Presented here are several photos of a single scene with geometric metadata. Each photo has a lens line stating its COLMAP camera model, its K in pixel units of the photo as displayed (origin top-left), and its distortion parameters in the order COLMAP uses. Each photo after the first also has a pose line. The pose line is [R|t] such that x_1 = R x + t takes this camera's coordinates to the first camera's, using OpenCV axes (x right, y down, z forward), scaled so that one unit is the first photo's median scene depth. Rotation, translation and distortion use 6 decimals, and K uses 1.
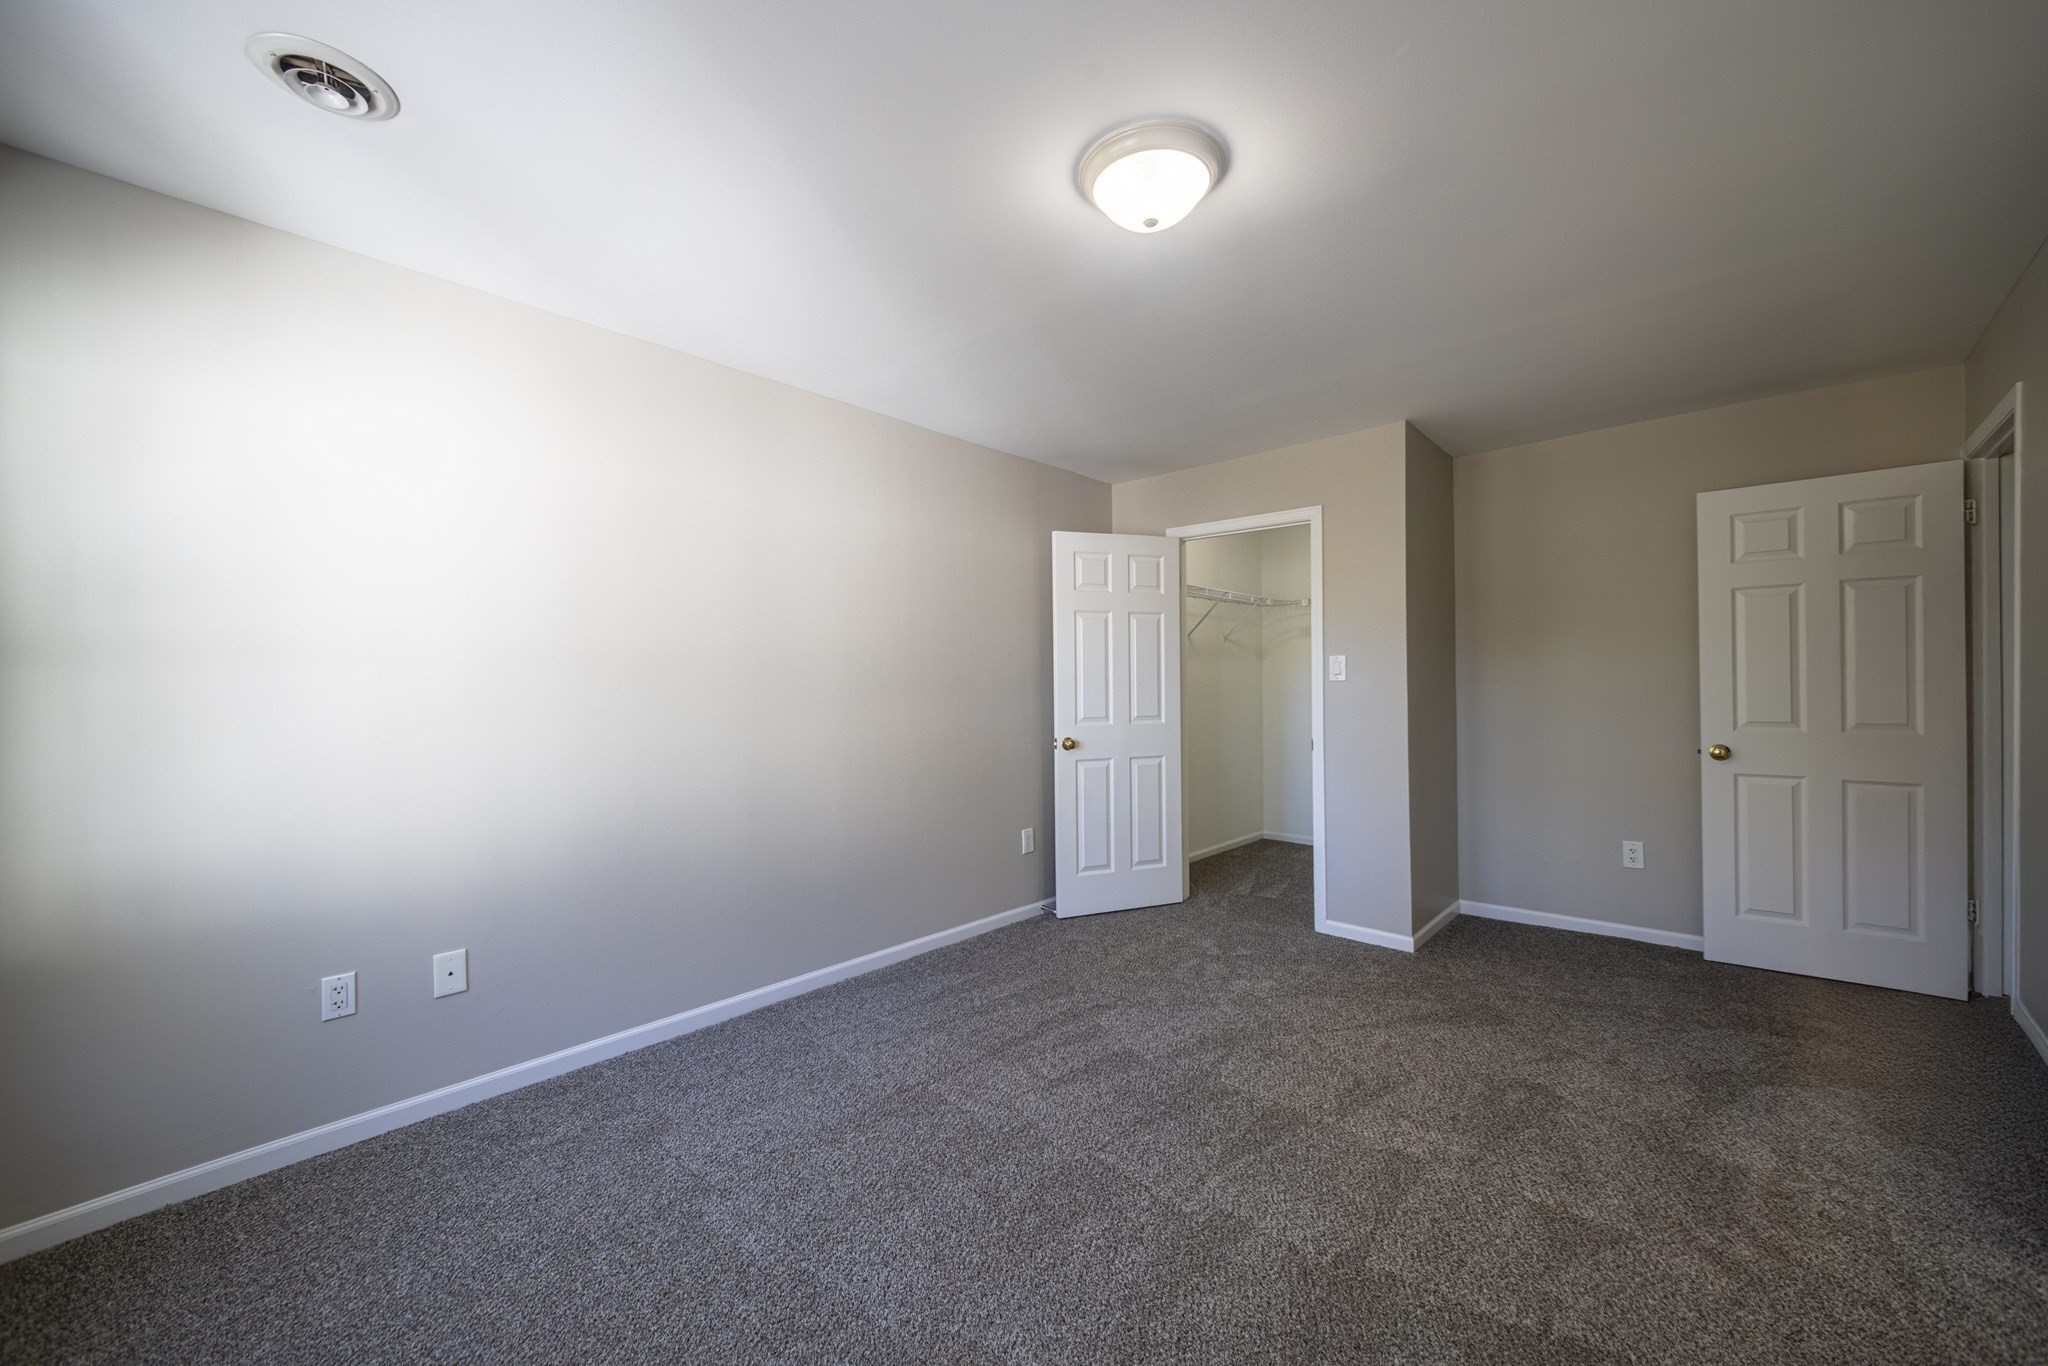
lens RADIAL K [[783.7, 0, 1024.0], [0, 783.7, 683.0], [0, 0, 1]] dist [-0.001932, -0.000390]
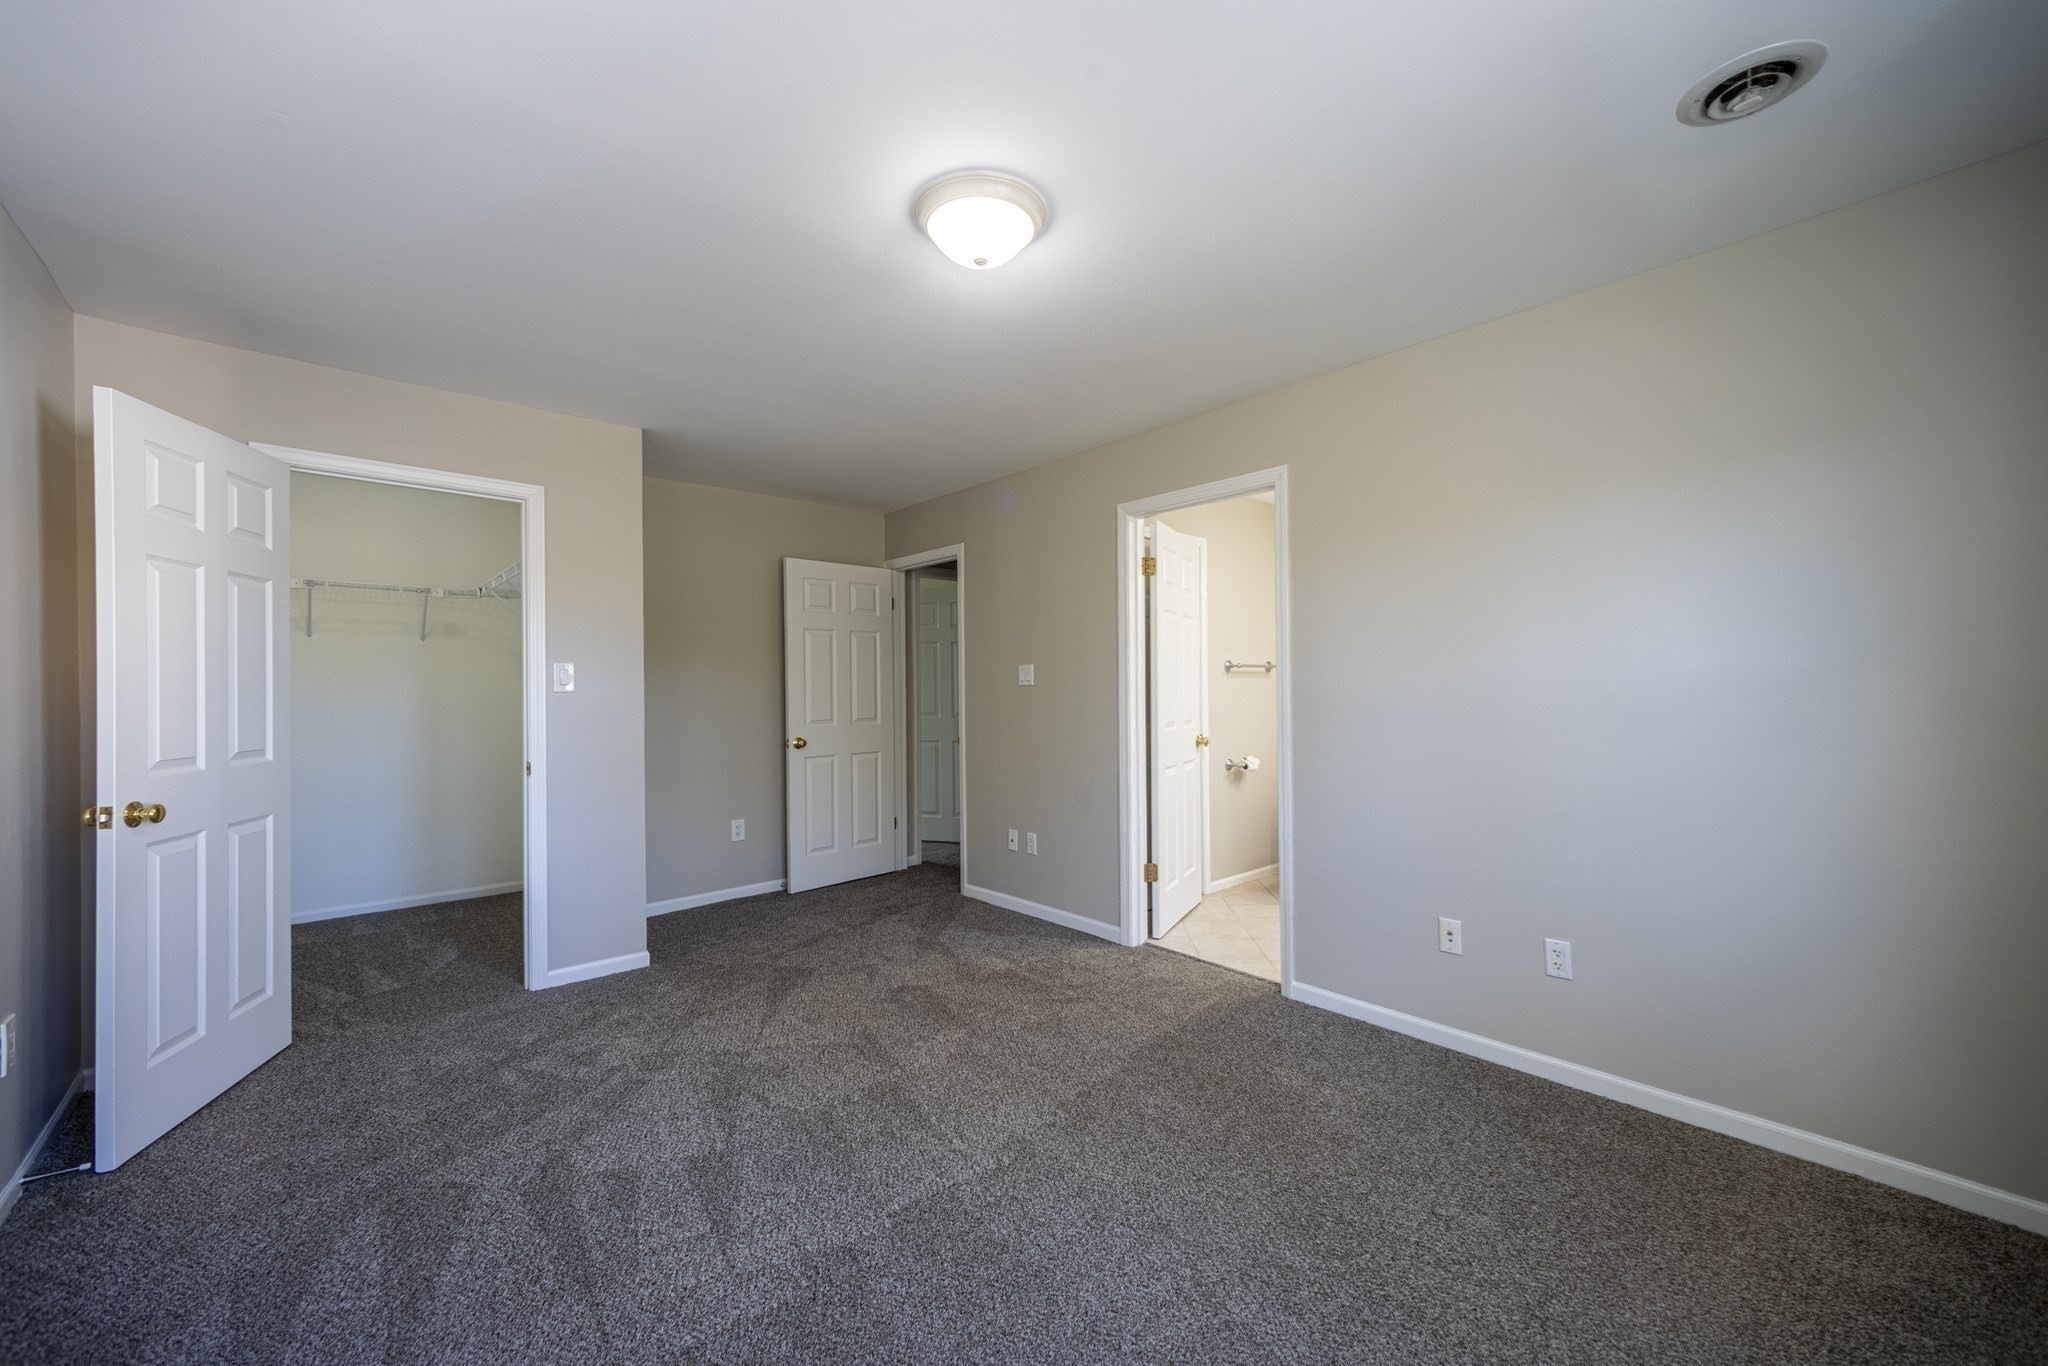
lens RADIAL K [[790.2, 0, 1030.7], [0, 790.2, 692.4], [0, 0, 1]] dist [-0.001351, -0.003400]
pose [[0.080674, 0.002709, 0.996737, -0.486651], [0.002054, 0.999994, -0.002884, 0.001231], [-0.996738, 0.002280, 0.080668, 0.455226]]
